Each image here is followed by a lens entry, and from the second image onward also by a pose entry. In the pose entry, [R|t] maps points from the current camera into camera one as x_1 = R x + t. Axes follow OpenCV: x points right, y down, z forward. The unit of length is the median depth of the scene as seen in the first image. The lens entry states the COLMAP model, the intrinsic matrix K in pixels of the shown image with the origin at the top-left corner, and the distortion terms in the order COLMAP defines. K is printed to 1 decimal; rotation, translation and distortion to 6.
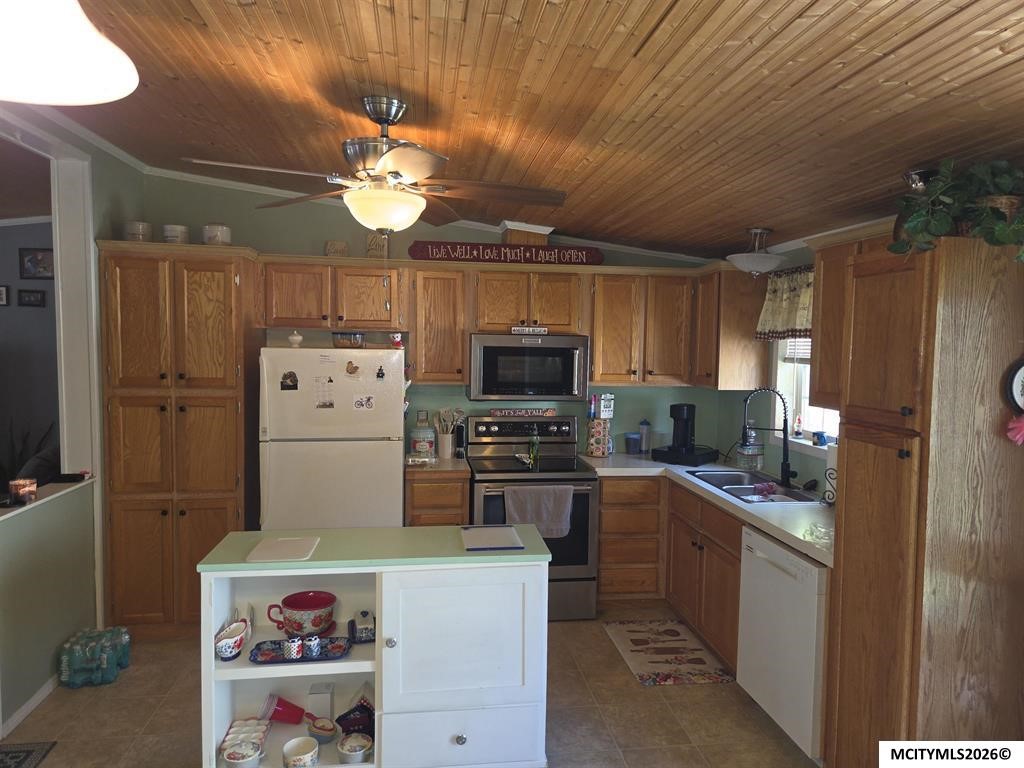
lens RADIAL K [[676.8, 0, 515.3], [0, 676.8, 388.6], [0, 0, 1]] dist [0.033274, -0.001380]
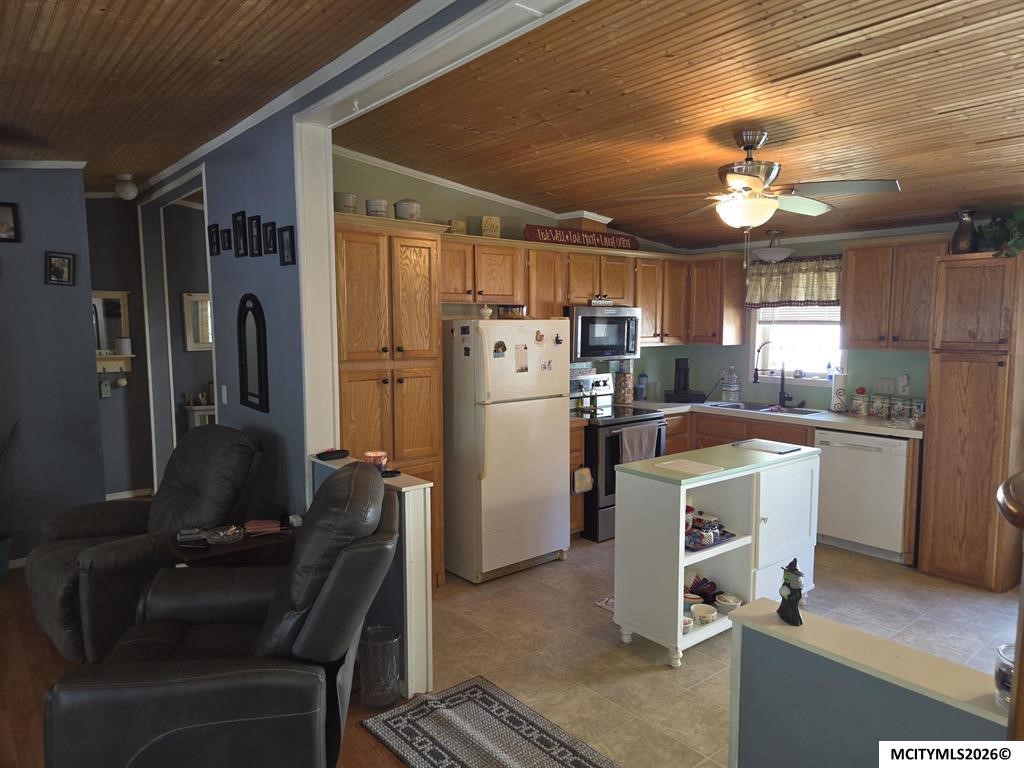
lens RADIAL K [[683.5, 0, 513.3], [0, 683.5, 394.3], [0, 0, 1]] dist [0.059204, -0.049517]
pose [[0.855231, -0.073050, 0.513072, -0.874335], [0.051440, 0.997093, 0.056218, 0.000611], [-0.515687, -0.021686, 0.856502, 0.023053]]
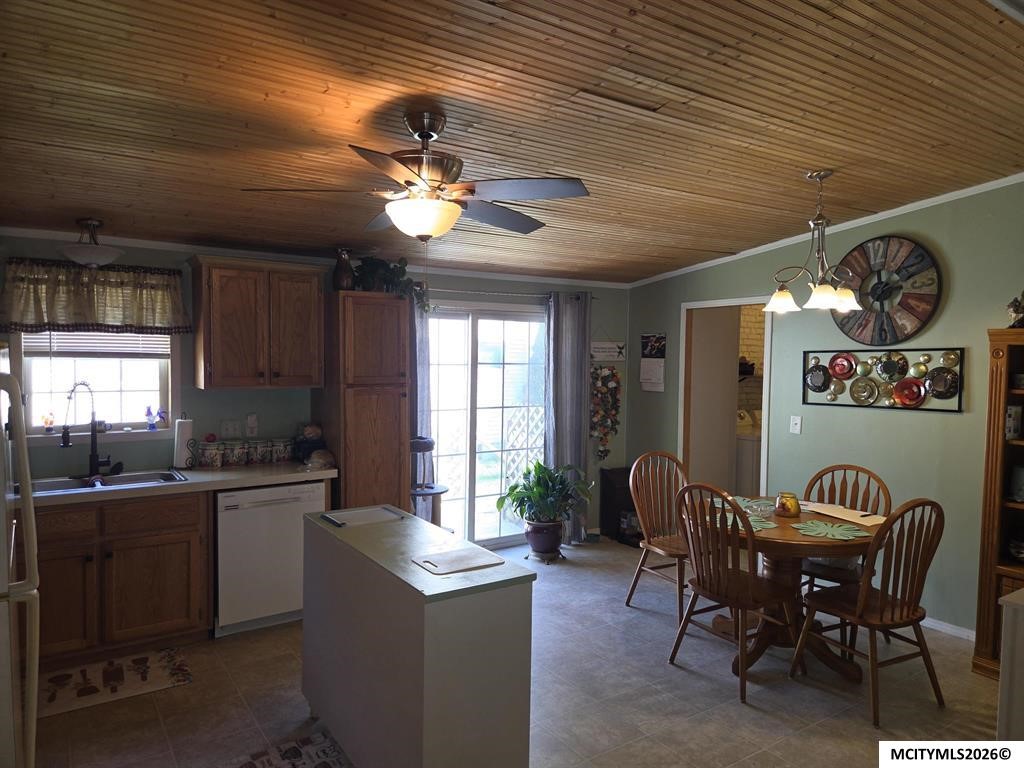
lens RADIAL K [[683.5, 0, 513.3], [0, 683.5, 394.3], [0, 0, 1]] dist [0.059204, -0.049517]
pose [[-0.432925, -0.075656, 0.898249, -0.811119], [0.044705, 0.993444, 0.105220, -0.062841], [-0.900321, 0.085709, -0.426704, 0.877610]]
